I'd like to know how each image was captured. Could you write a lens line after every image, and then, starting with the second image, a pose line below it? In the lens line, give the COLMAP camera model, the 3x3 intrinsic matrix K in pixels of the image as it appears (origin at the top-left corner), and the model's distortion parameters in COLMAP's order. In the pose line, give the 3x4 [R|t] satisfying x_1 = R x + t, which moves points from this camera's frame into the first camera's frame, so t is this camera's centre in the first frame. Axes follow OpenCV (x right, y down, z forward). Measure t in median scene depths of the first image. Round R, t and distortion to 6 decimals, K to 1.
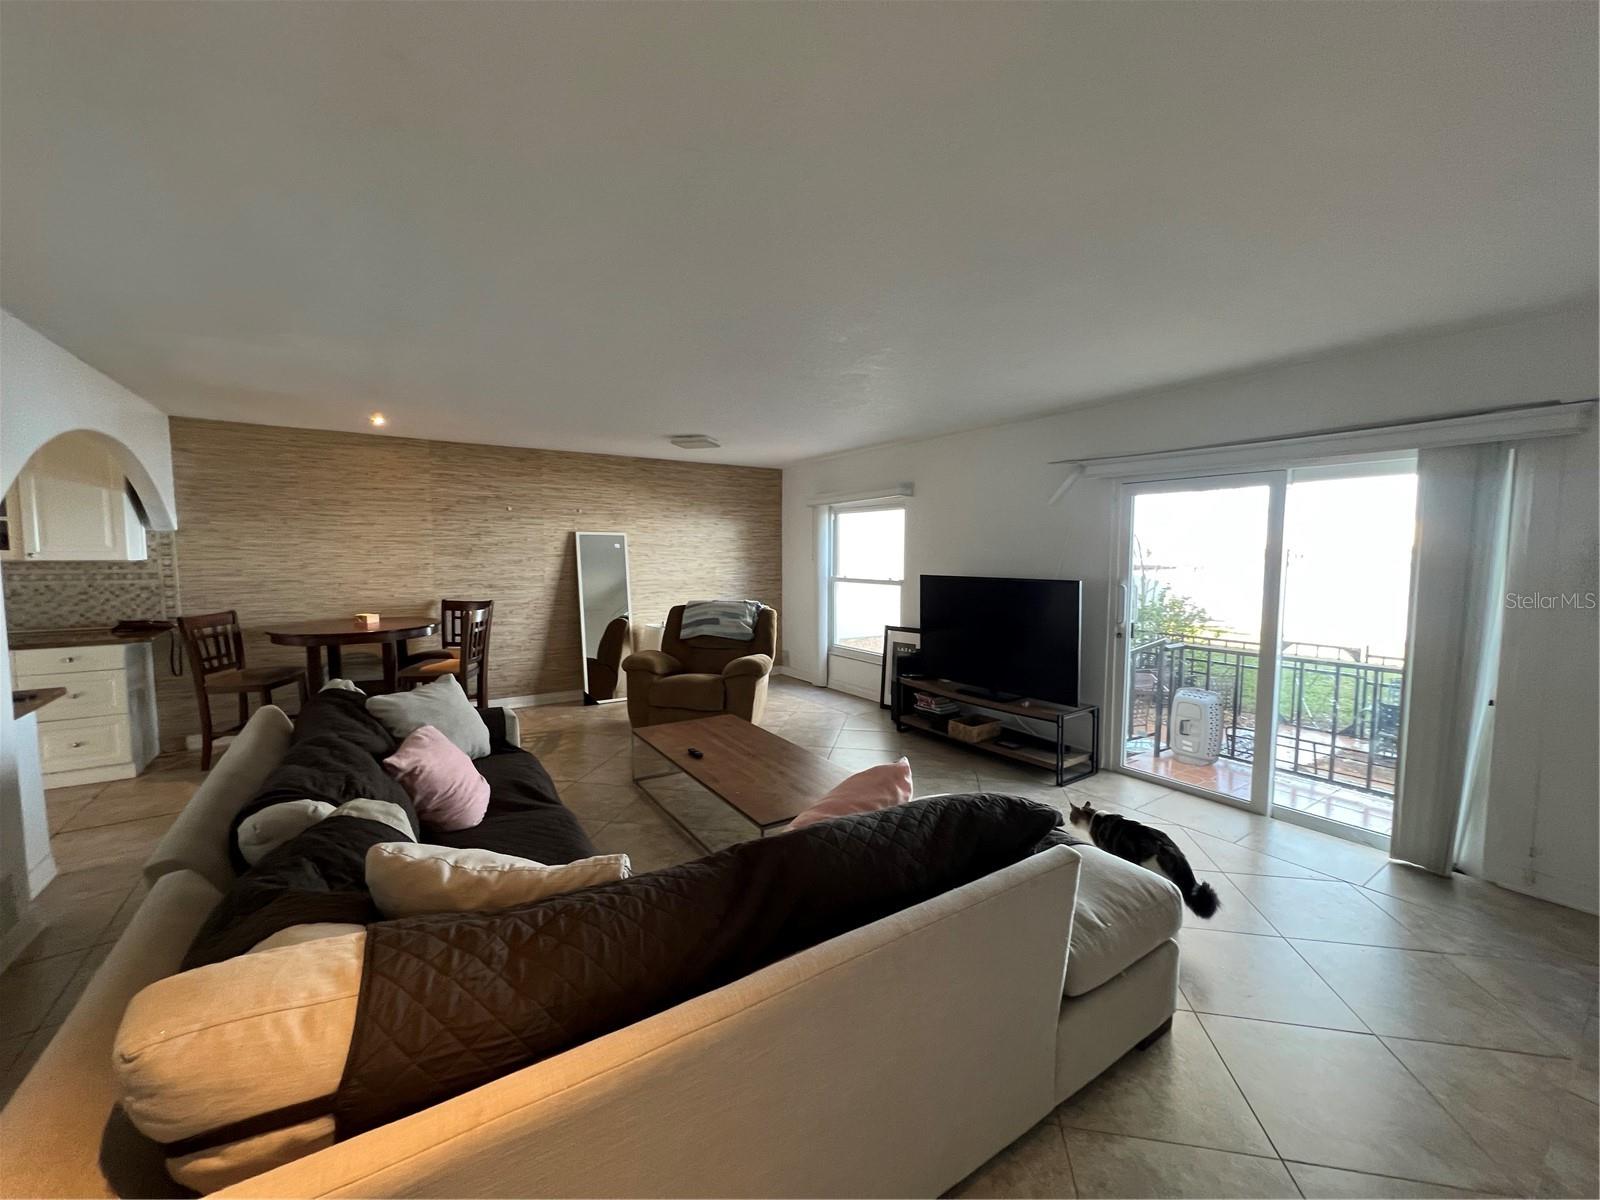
lens RADIAL K [[640.2, 0, 800.7], [0, 640.2, 602.3], [0, 0, 1]] dist [0.001191, -0.000474]
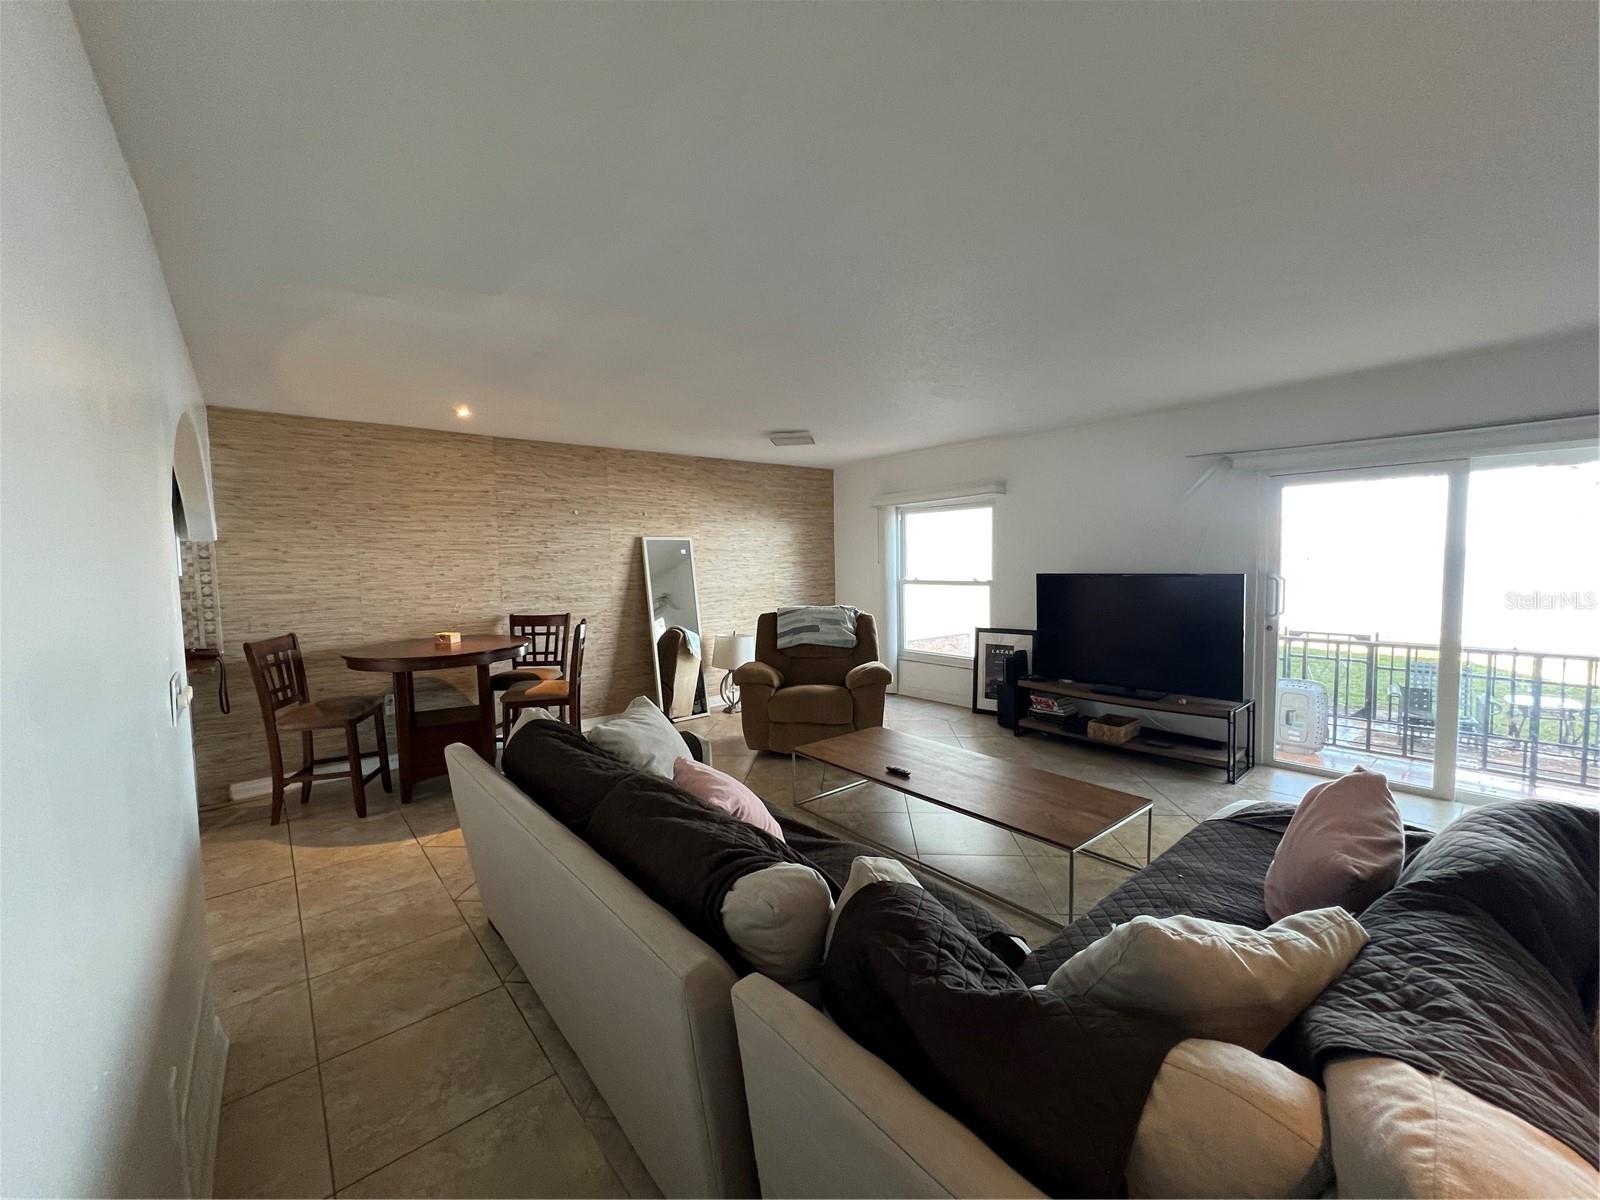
lens RADIAL K [[640.2, 0, 806.8], [0, 640.2, 604.0], [0, 0, 1]] dist [0.001191, -0.000474]
pose [[0.993767, -0.028593, 0.107750, -0.260568], [0.029484, 0.999543, -0.006688, -0.000479], [-0.107509, 0.009823, 0.994156, 0.069164]]
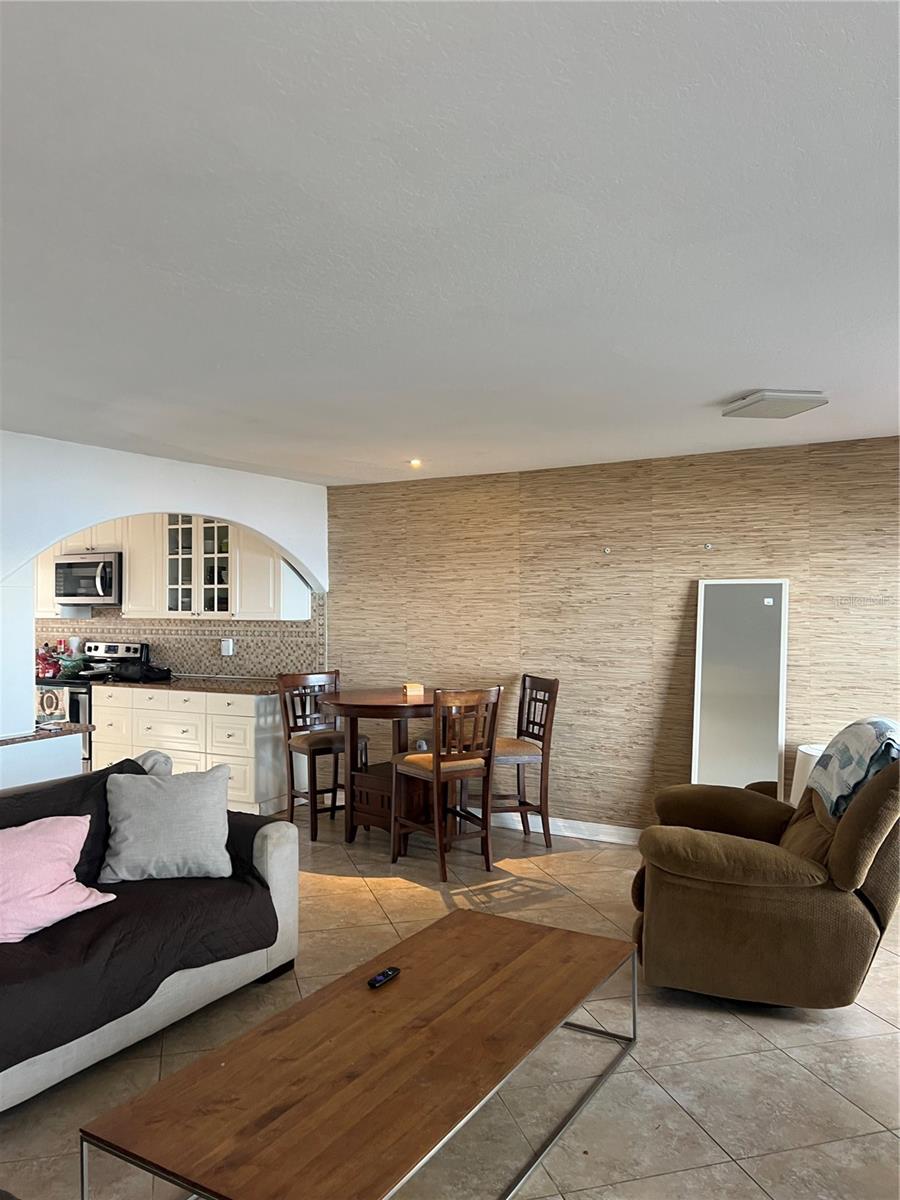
lens RADIAL K [[897.7, 0, 449.0], [0, 897.7, 587.3], [0, 0, 1]] dist [0.045866, -0.010368]
pose [[0.424300, -0.022475, -0.905243, 0.410689], [-0.067803, 0.996097, -0.056511, -0.043753], [0.902980, 0.085356, 0.421120, 0.488003]]
